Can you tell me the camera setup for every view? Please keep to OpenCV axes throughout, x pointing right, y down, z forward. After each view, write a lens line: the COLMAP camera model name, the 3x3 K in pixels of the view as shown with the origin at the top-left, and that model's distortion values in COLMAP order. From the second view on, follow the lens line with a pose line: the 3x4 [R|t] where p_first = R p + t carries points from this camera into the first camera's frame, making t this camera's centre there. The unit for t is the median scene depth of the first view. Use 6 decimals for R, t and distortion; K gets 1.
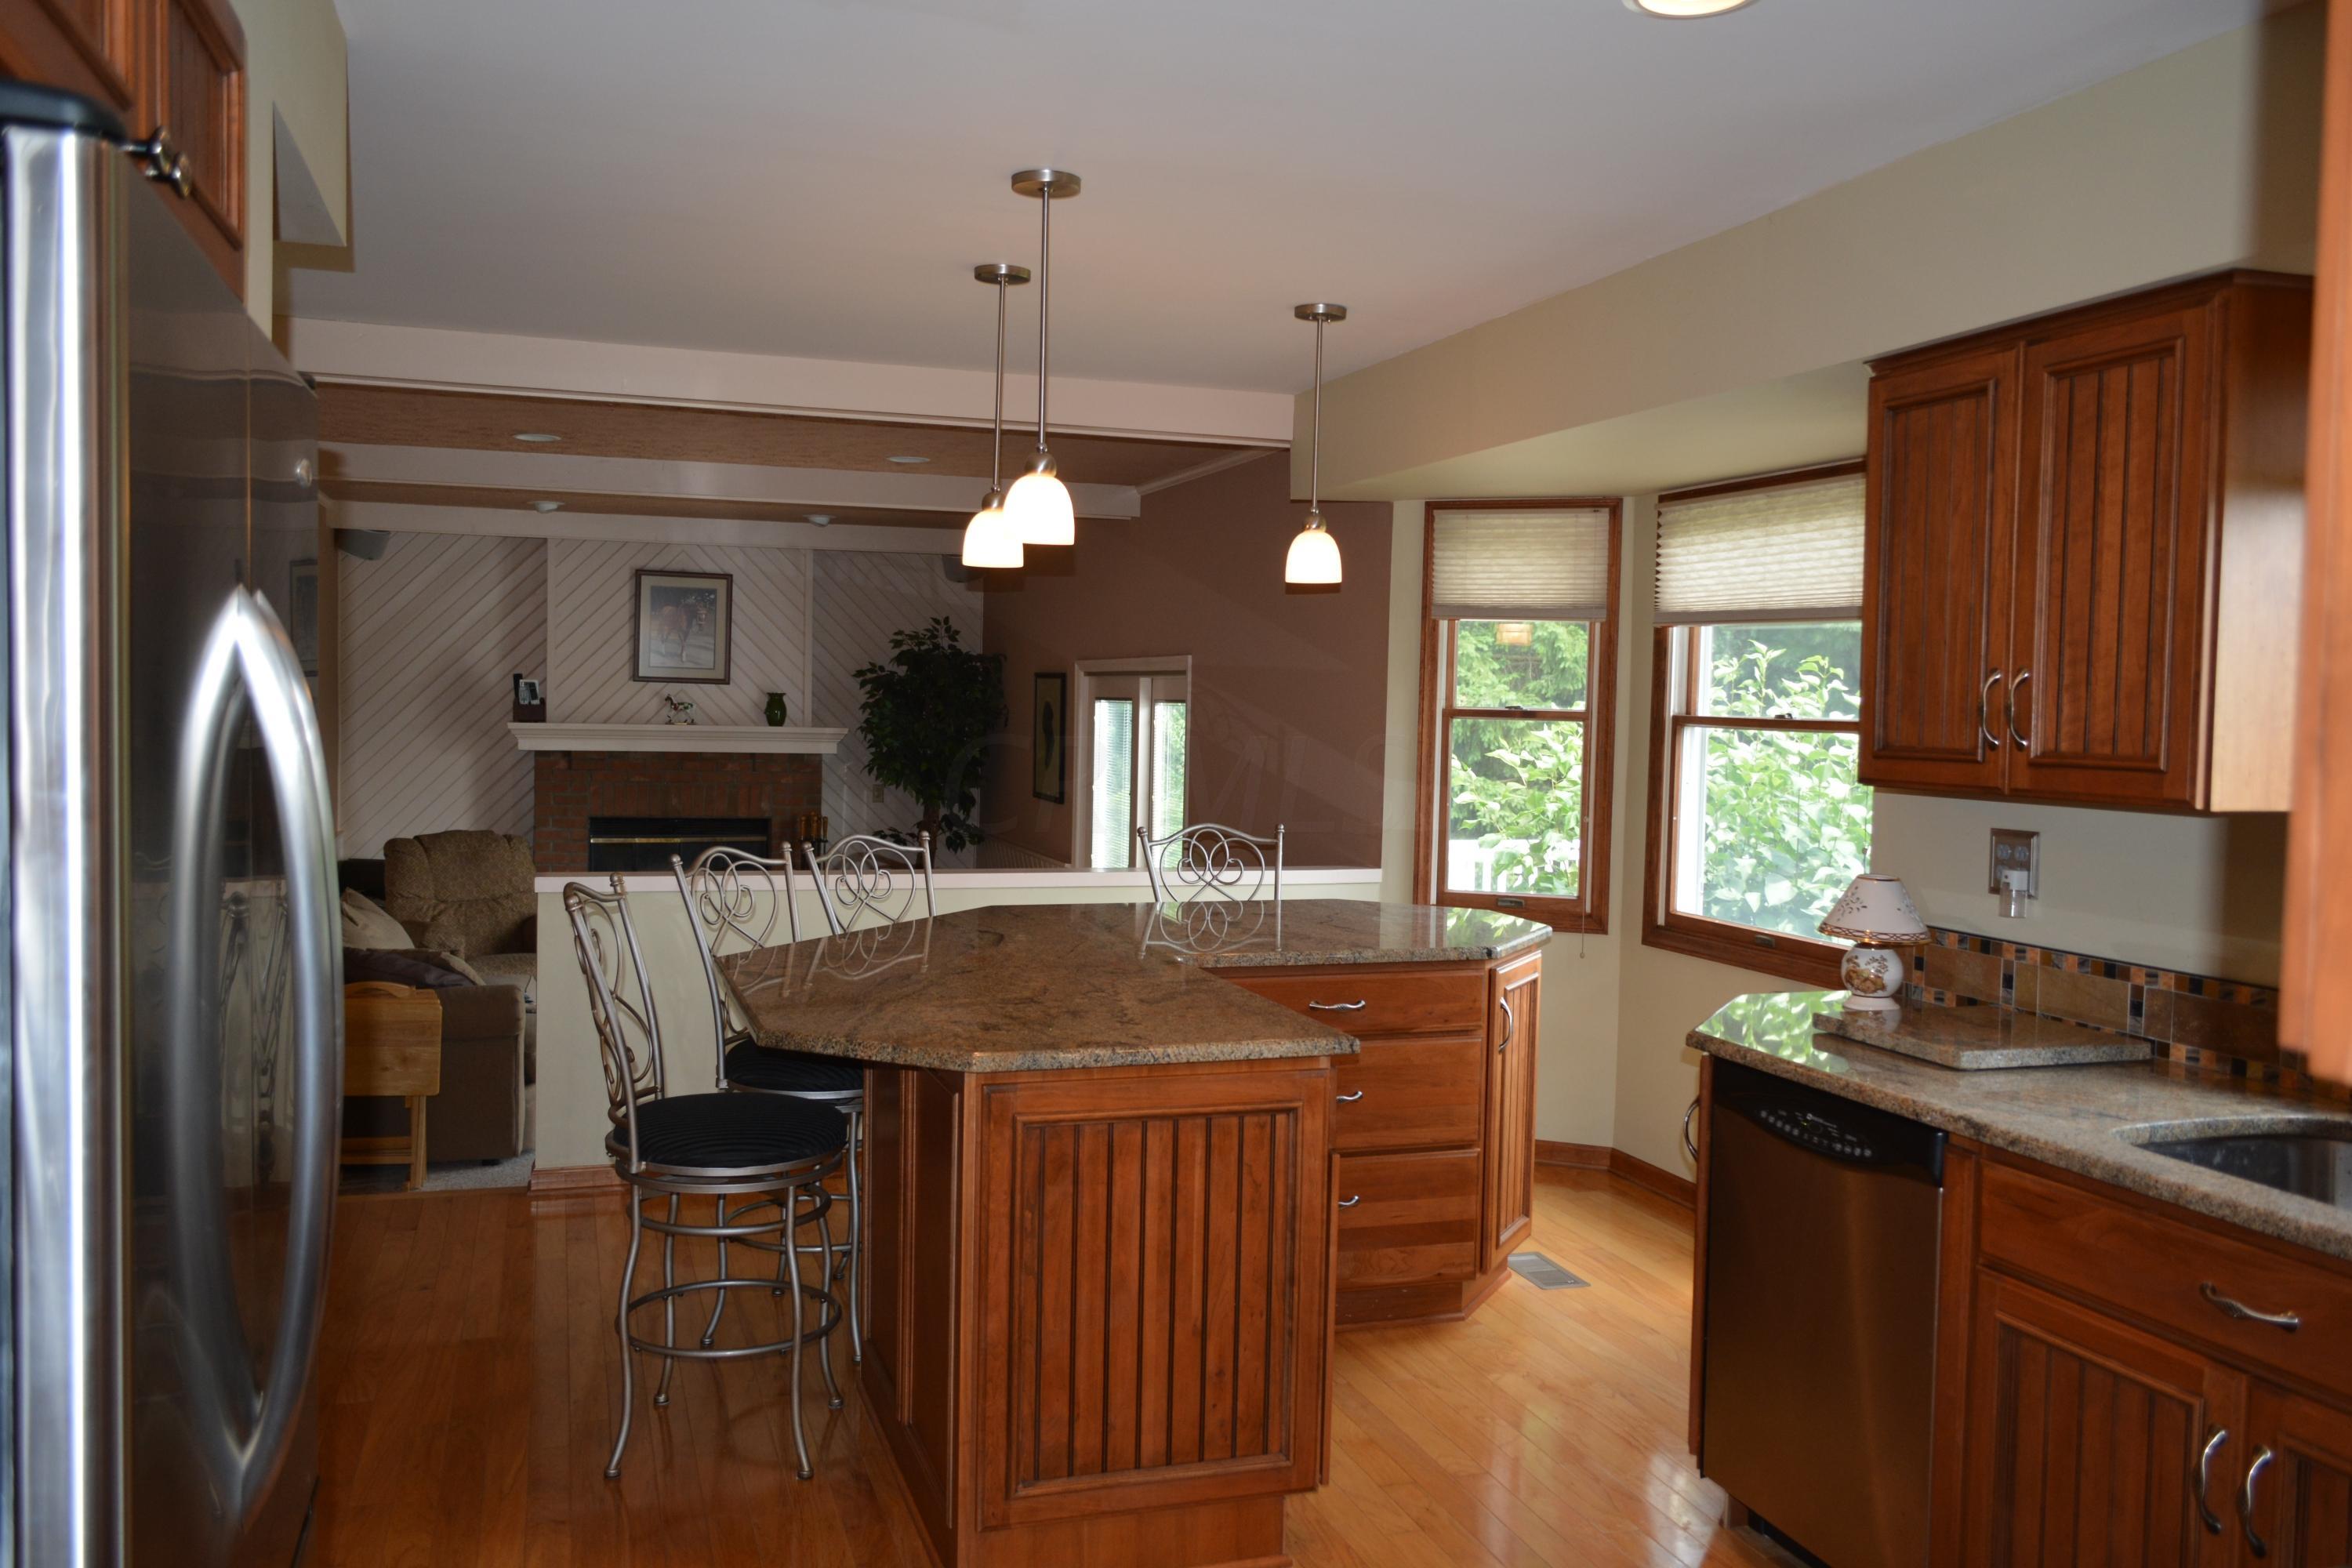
lens RADIAL K [[1878.4, 0, 1176.0], [0, 1878.4, 784.0], [0, 0, 1]] dist [-0.006849, 0.002146]
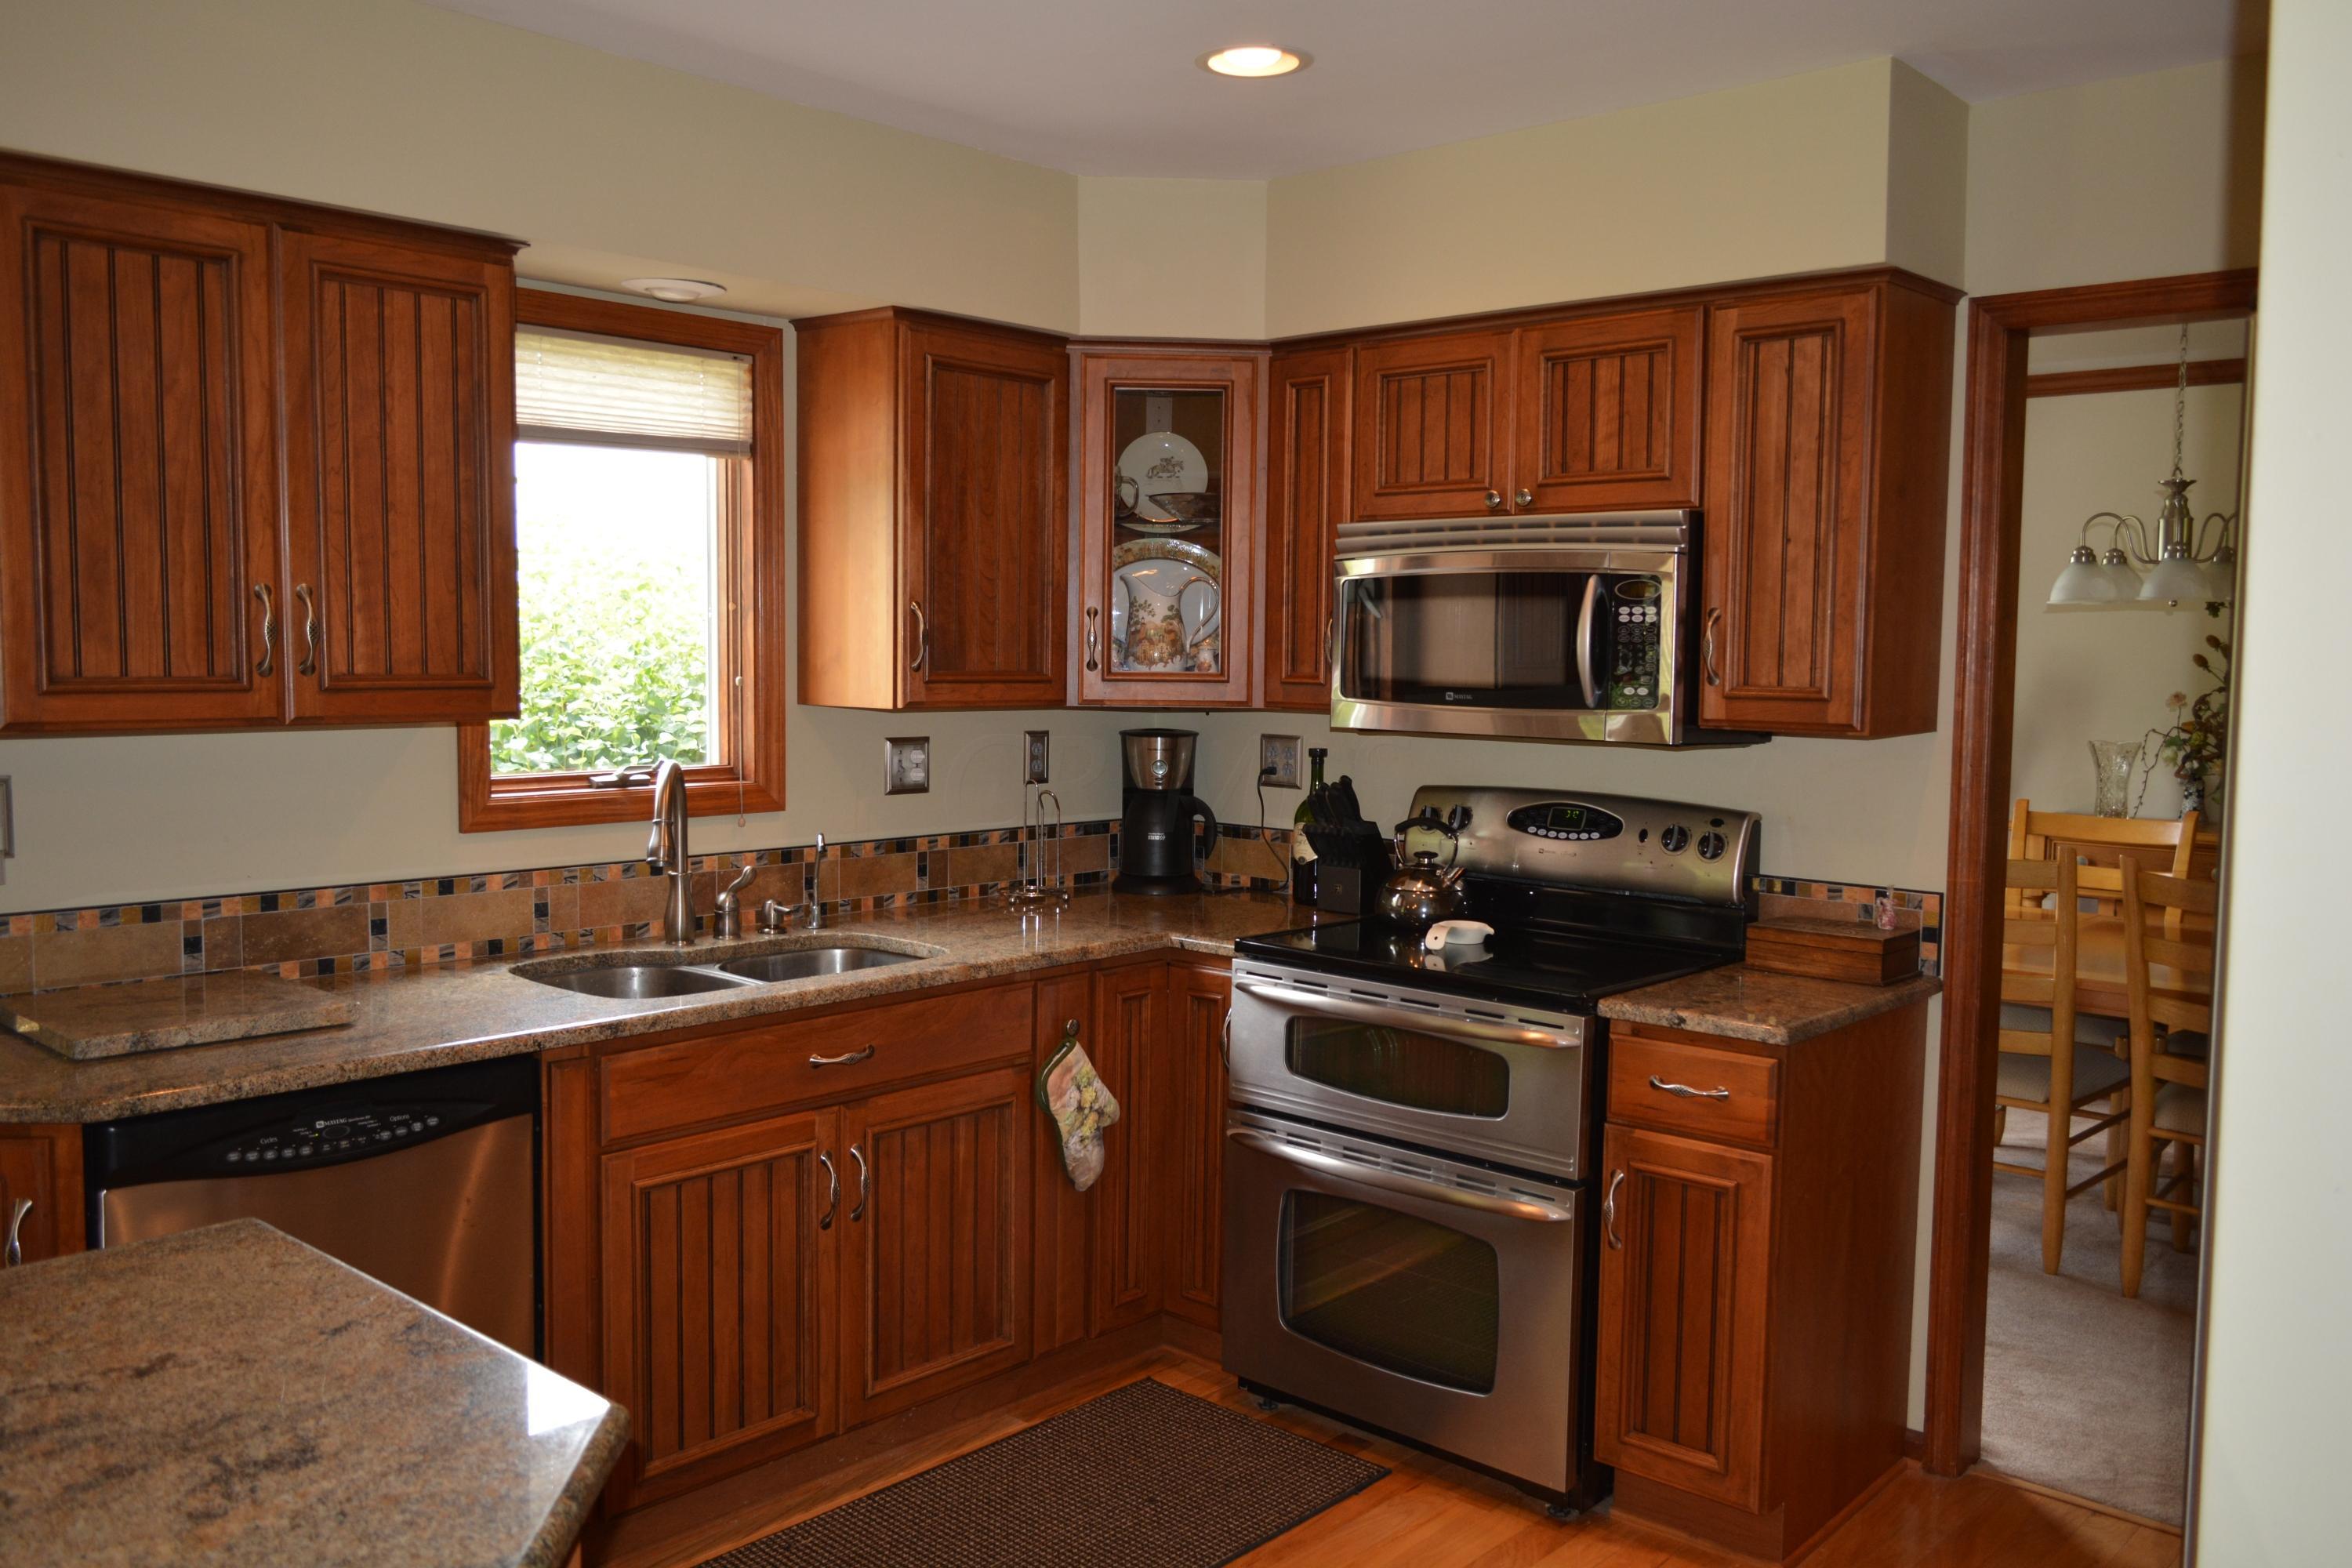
lens RADIAL K [[1878.4, 0, 1176.0], [0, 1878.4, 784.0], [0, 0, 1]] dist [-0.006849, 0.002146]
pose [[-0.493942, -0.091634, 0.864653, -0.175100], [0.017651, 0.993170, 0.115337, -0.019666], [-0.869316, 0.072231, -0.488950, 0.334641]]
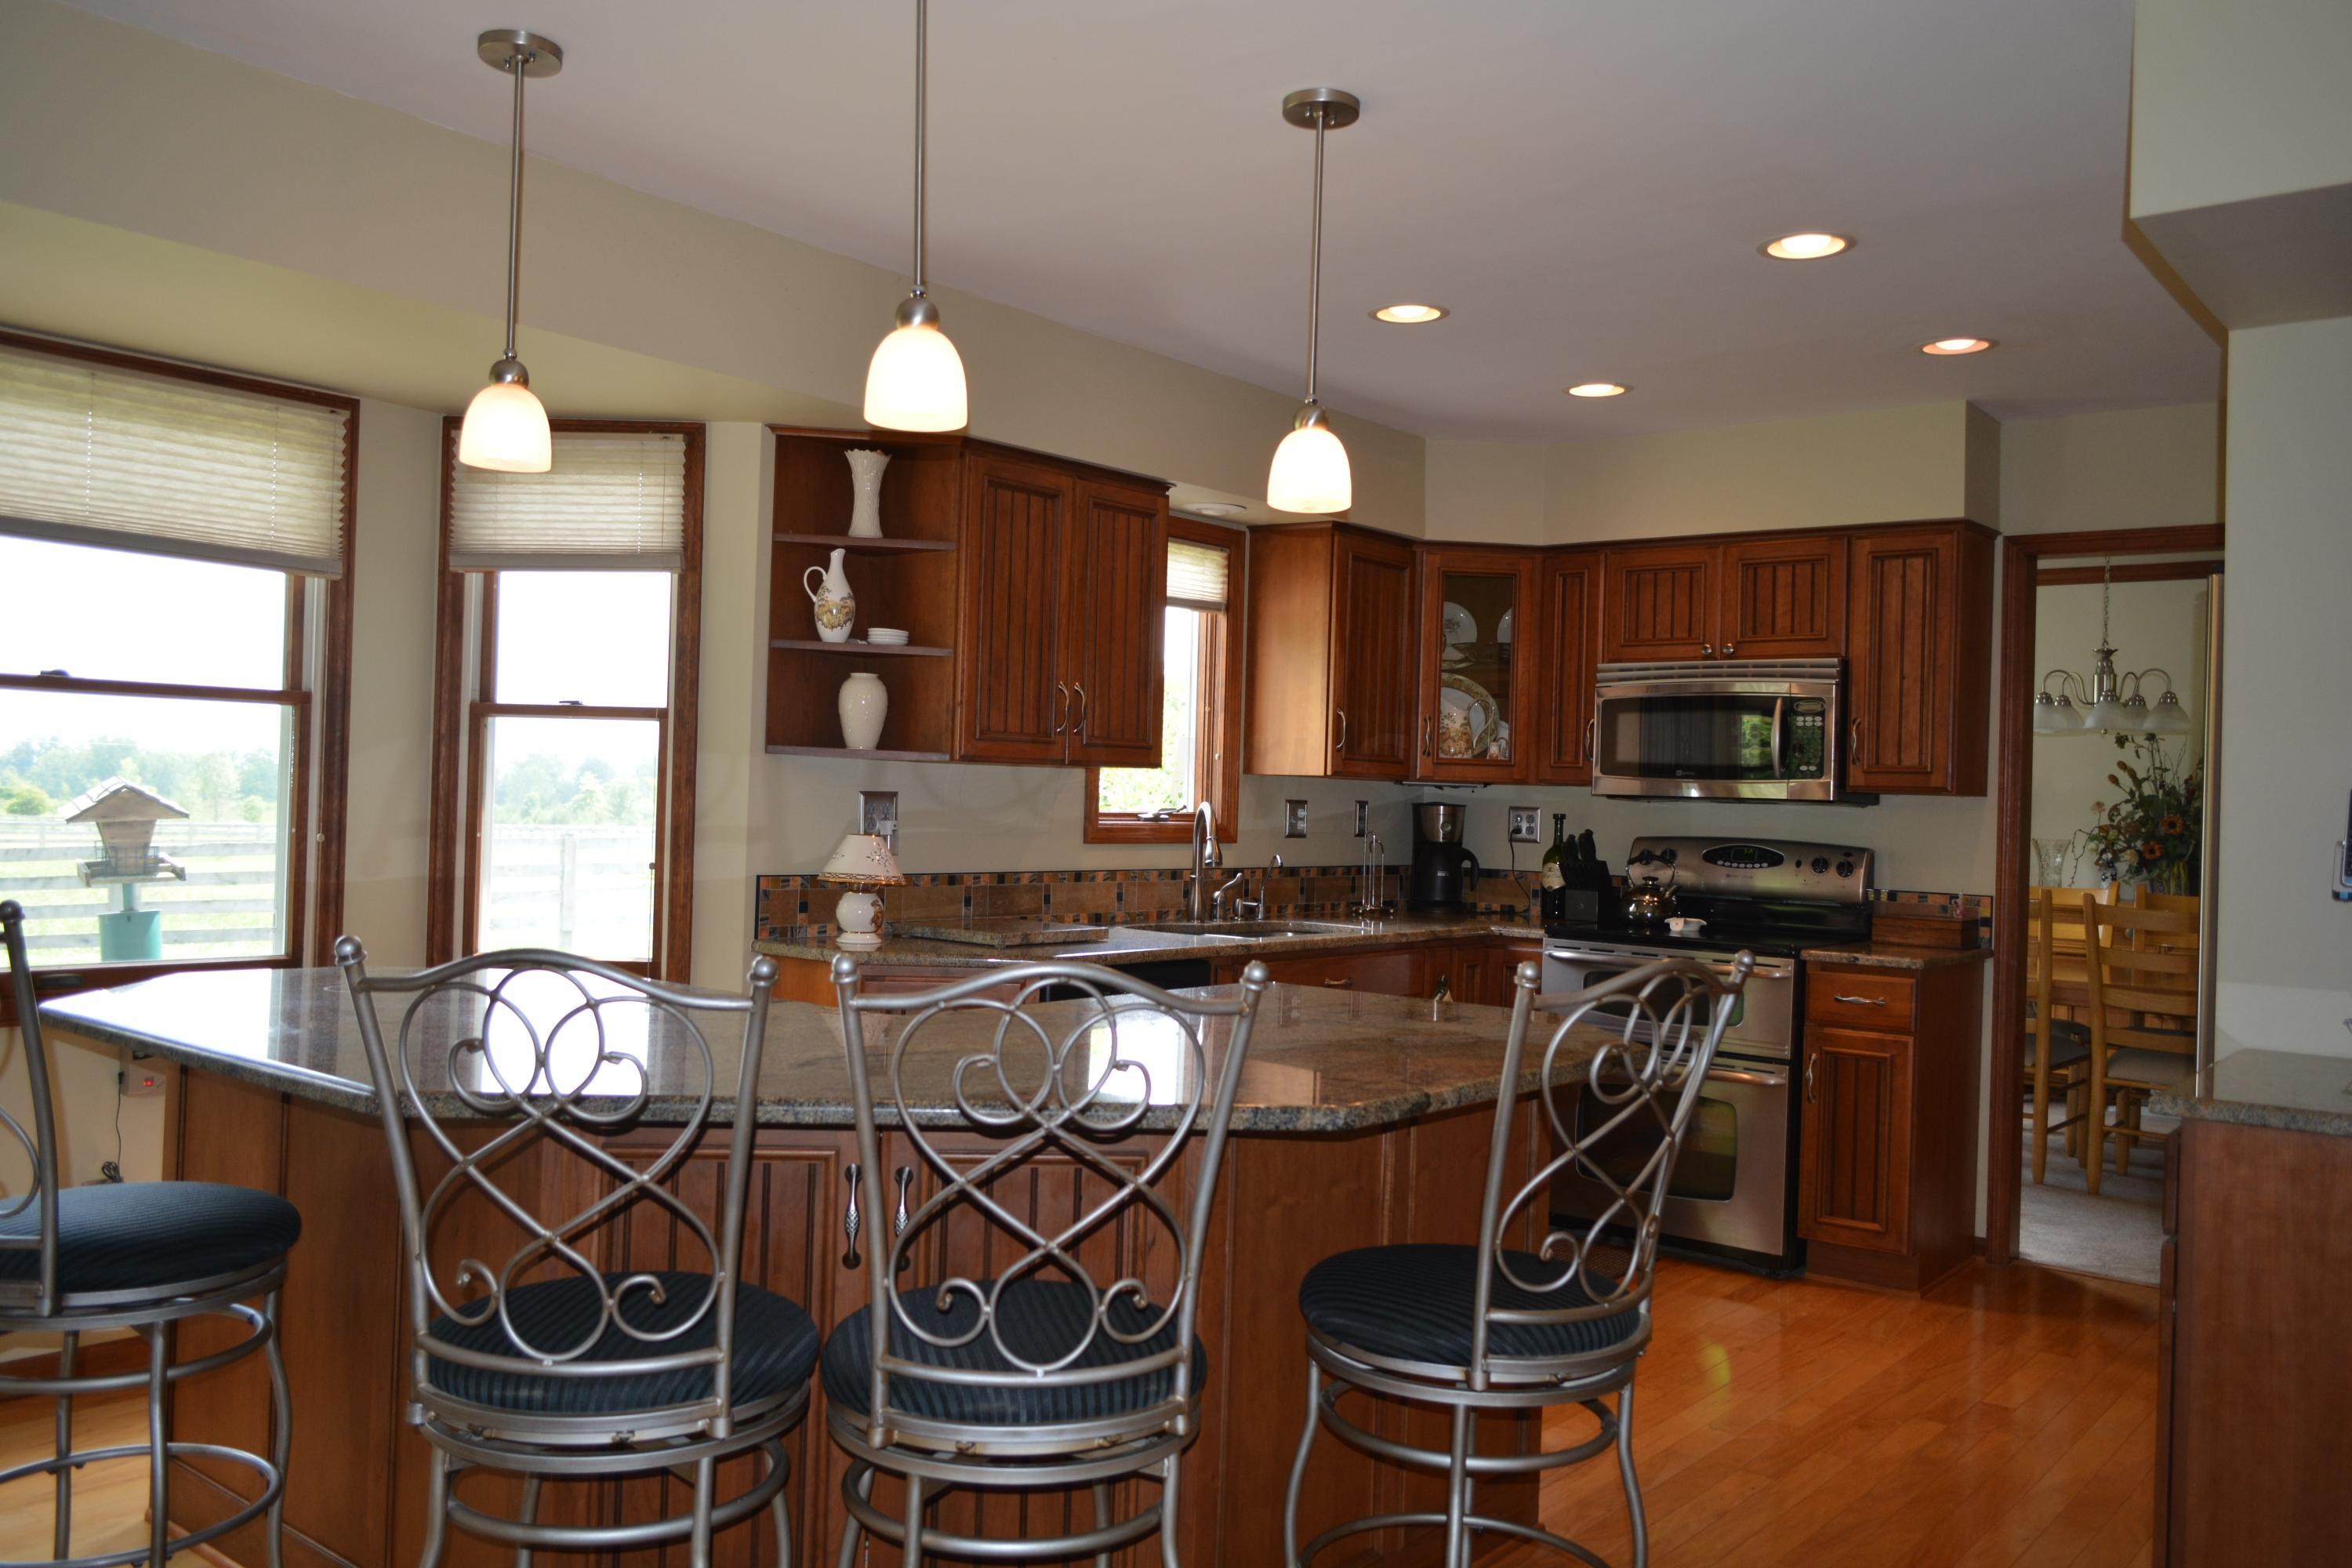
lens RADIAL K [[1839.7, 0, 1176.0], [0, 1839.7, 784.0], [0, 0, 1]] dist [-0.008442, -0.003291]
pose [[-0.539264, -0.031036, 0.841565, -0.276957], [-0.001793, 0.999361, 0.035707, -0.010059], [-0.842135, 0.017746, -0.538975, 0.544683]]
